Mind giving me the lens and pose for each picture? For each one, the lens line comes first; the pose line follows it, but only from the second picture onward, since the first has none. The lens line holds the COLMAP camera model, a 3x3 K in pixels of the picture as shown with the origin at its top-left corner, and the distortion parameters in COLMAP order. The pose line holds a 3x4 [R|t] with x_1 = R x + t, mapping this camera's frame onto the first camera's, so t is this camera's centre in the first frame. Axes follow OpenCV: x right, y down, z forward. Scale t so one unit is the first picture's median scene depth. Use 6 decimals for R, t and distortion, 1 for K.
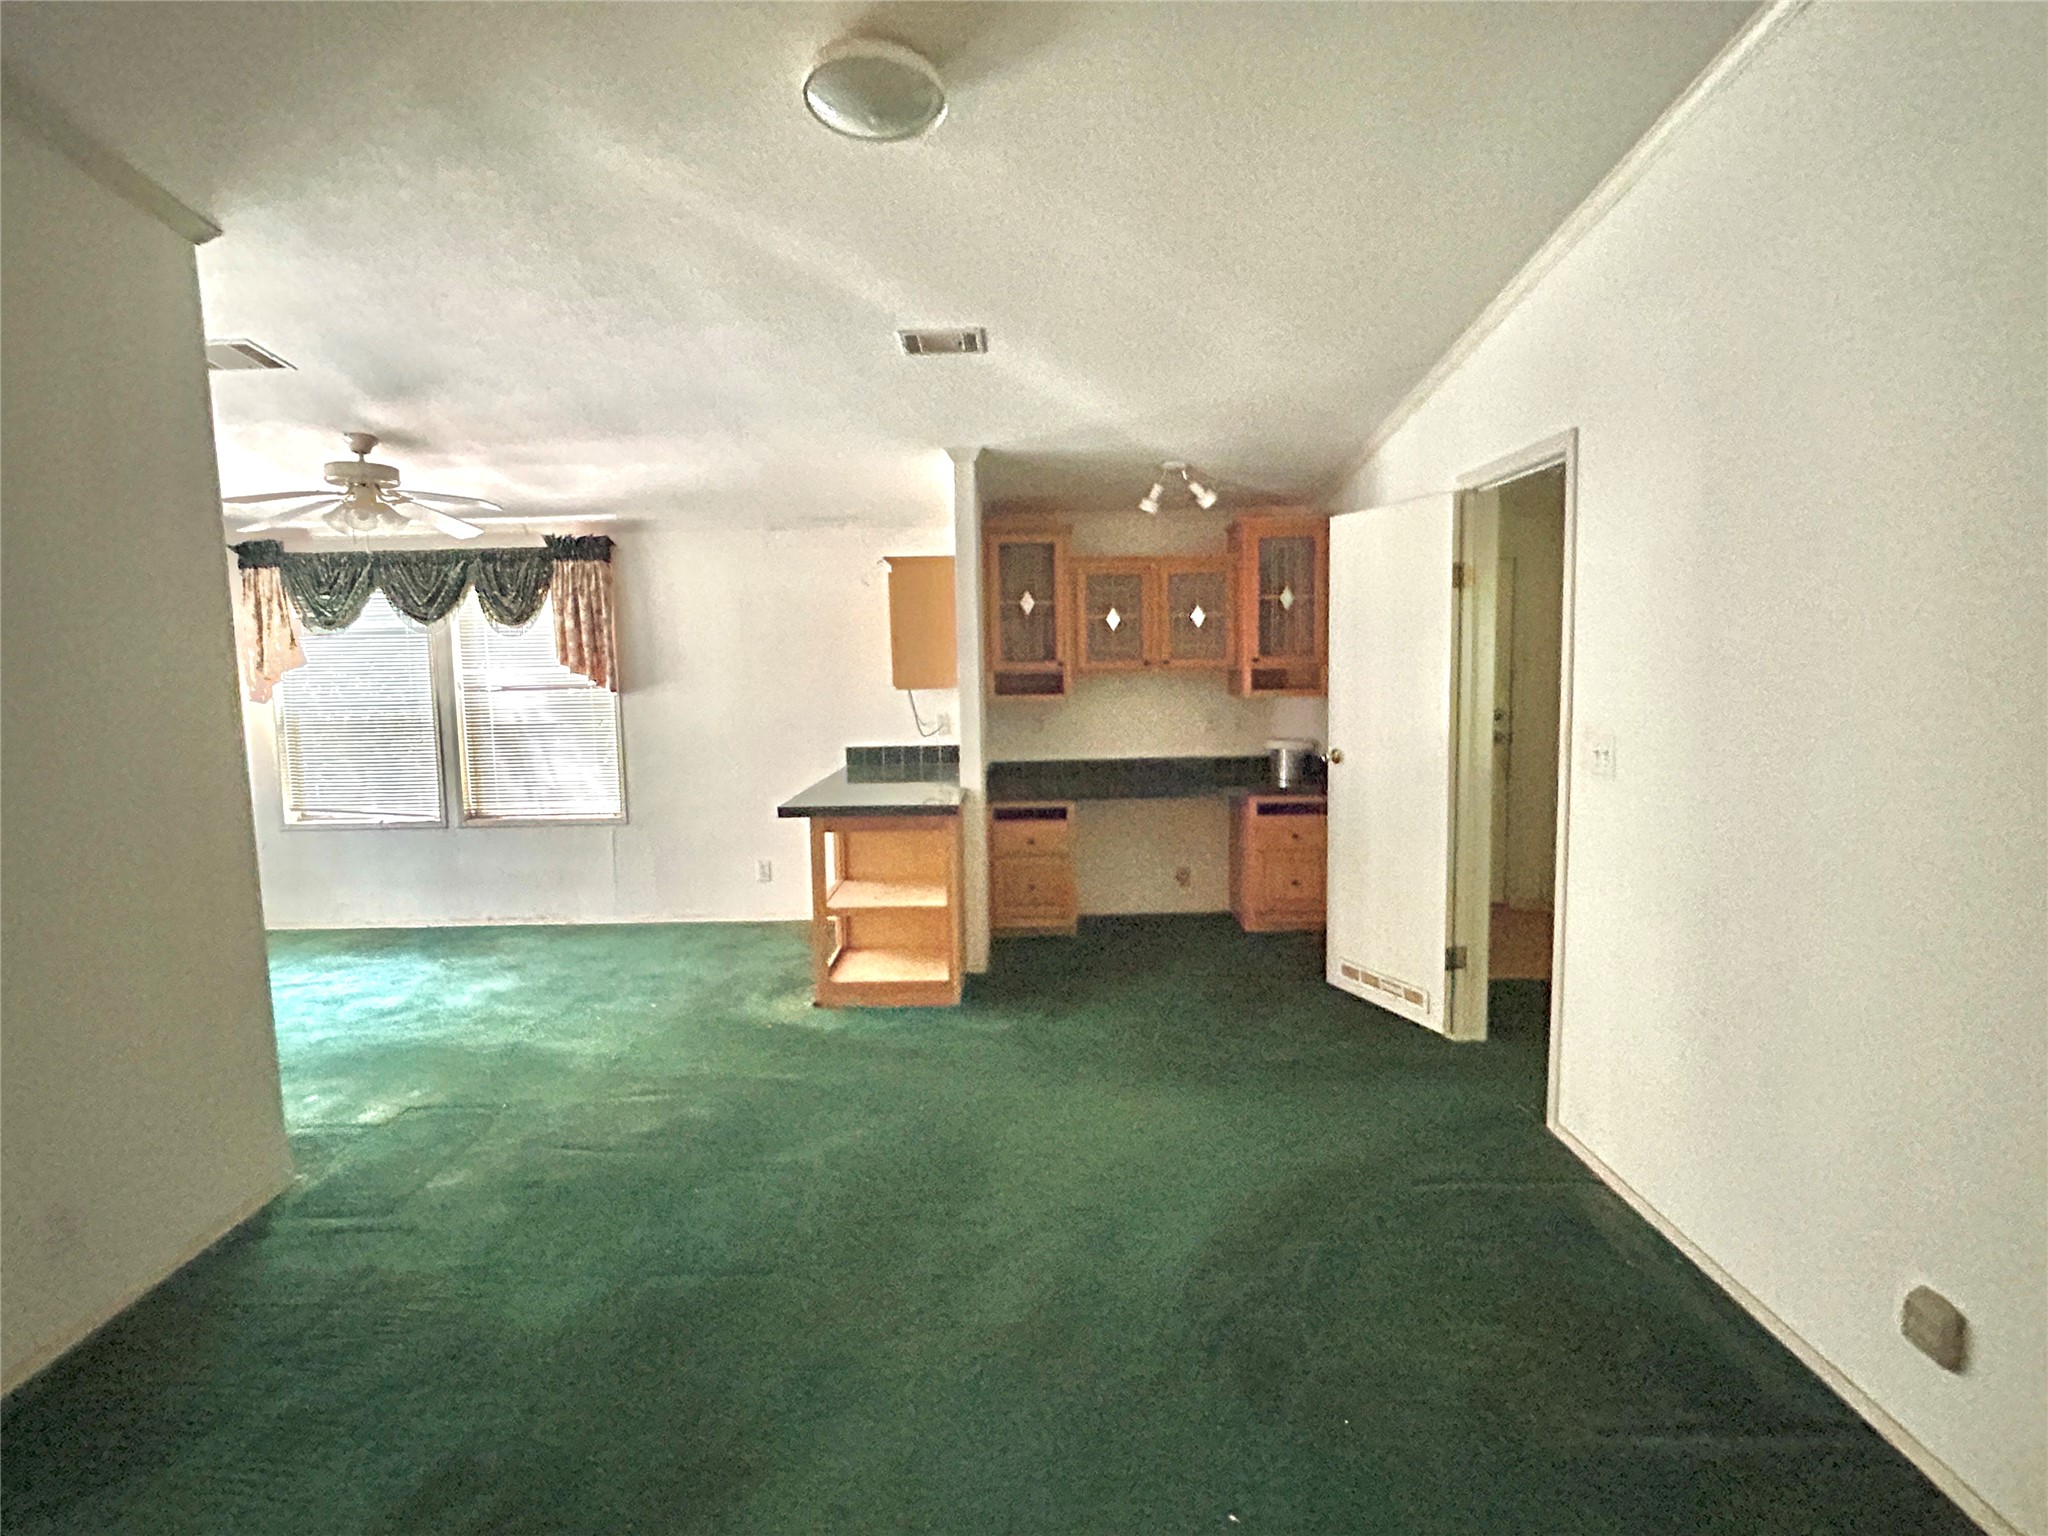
lens RADIAL K [[1045.6, 0, 1024.0], [0, 1045.6, 768.7], [0, 0, 1]] dist [-0.003998, 0.001569]
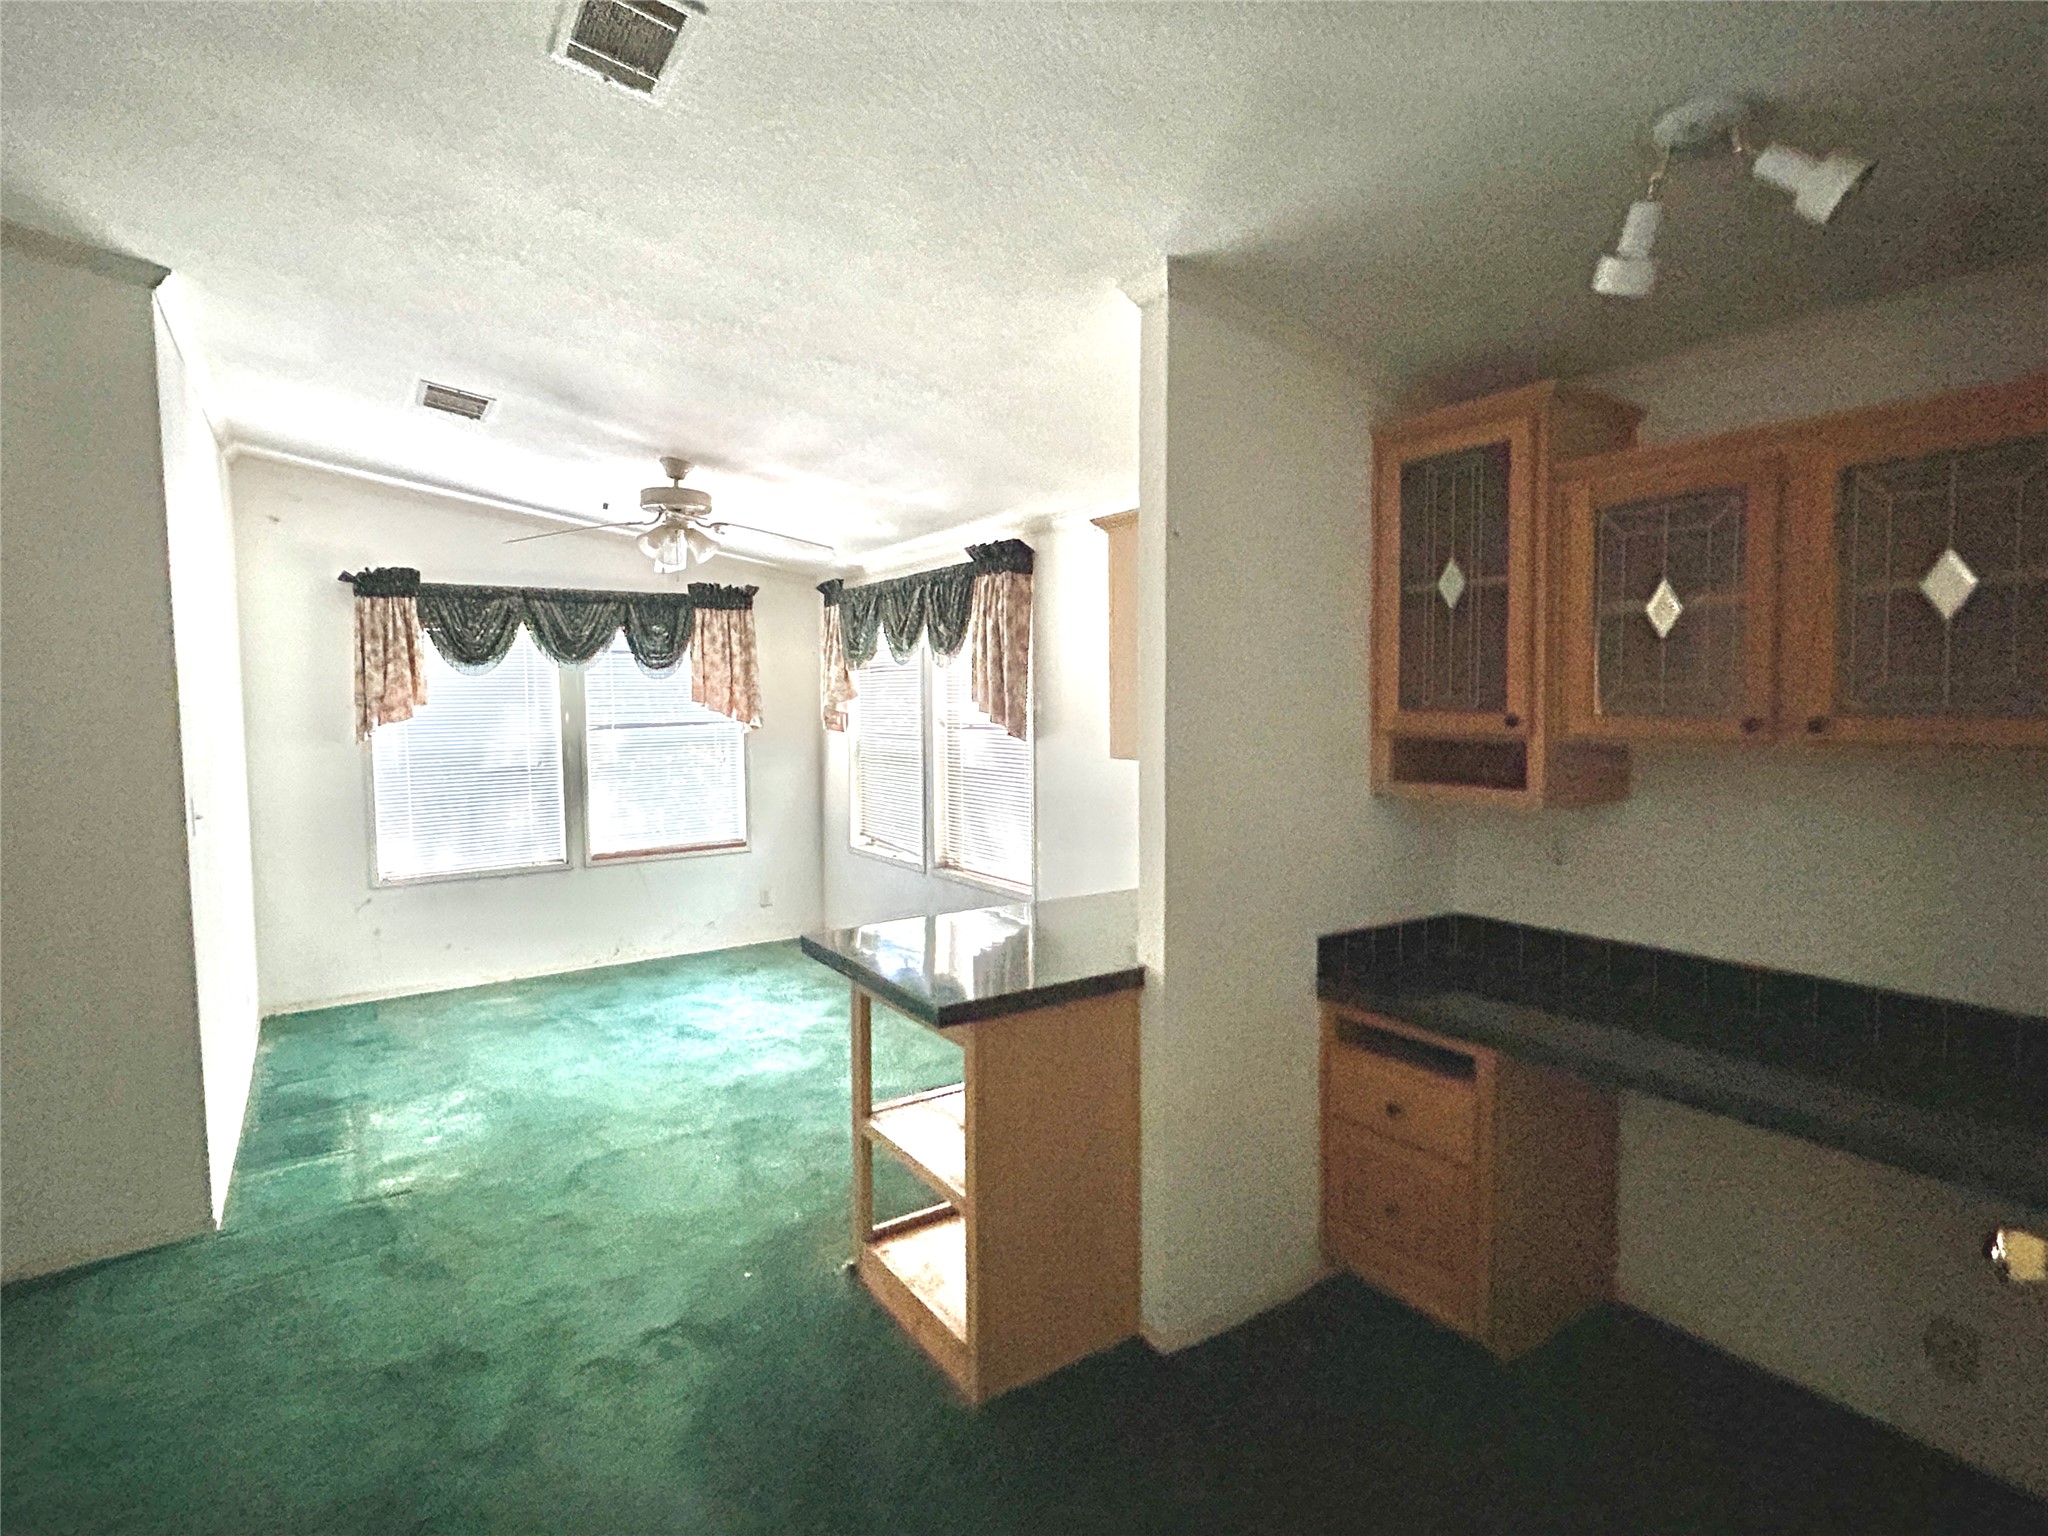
lens RADIAL K [[1045.6, 0, 1020.7], [0, 1045.6, 752.3], [0, 0, 1]] dist [-0.003998, 0.001569]
pose [[0.548487, 0.057974, -0.834147, 0.280924], [-0.097633, 0.995210, 0.004970, -0.069208], [0.830439, 0.078714, 0.551520, 0.597586]]
